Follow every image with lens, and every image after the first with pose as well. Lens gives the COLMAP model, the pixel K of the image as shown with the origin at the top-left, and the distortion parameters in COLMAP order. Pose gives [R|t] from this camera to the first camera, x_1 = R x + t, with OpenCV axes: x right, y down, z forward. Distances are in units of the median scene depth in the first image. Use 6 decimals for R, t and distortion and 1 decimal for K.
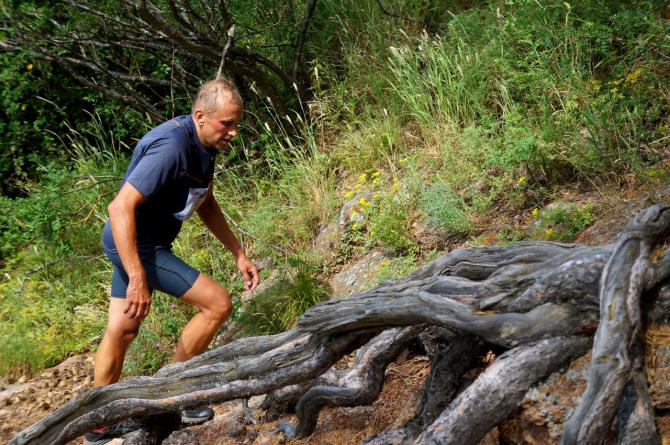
lens RADIAL K [[1427.9, 0, 335.0], [0, 1427.9, 222.5], [0, 0, 1]] dist [0.269035, 0.325532]
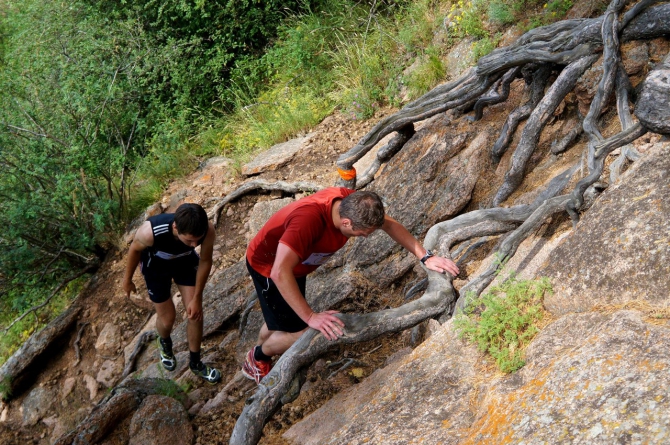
lens RADIAL K [[876.2, 0, 335.0], [0, 876.2, 222.5], [0, 0, 1]] dist [-0.107609, 0.322876]
pose [[0.980077, -0.180354, -0.083200, -0.170345], [0.193920, 0.959474, 0.204463, -0.033259], [0.042952, -0.216523, 0.975332, -0.493284]]
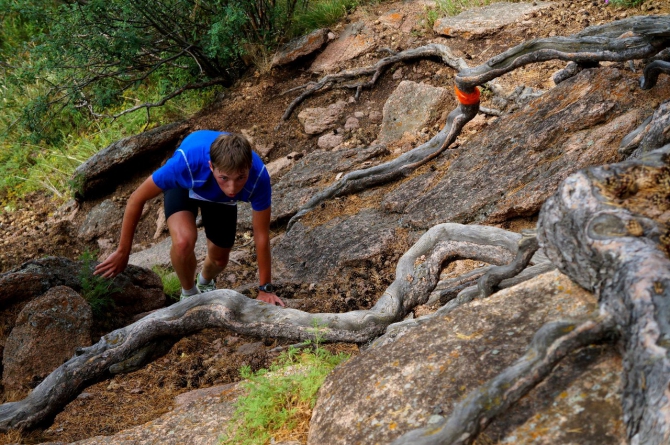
lens RADIAL K [[1183.1, 0, 335.0], [0, 1183.1, 222.5], [0, 0, 1]] dist [0.252969, 0.150324]
pose [[0.883032, 0.207383, -0.421008, 0.277571], [-0.052557, 0.935126, 0.350397, -0.172989], [0.466361, -0.287284, 0.836645, -0.360232]]
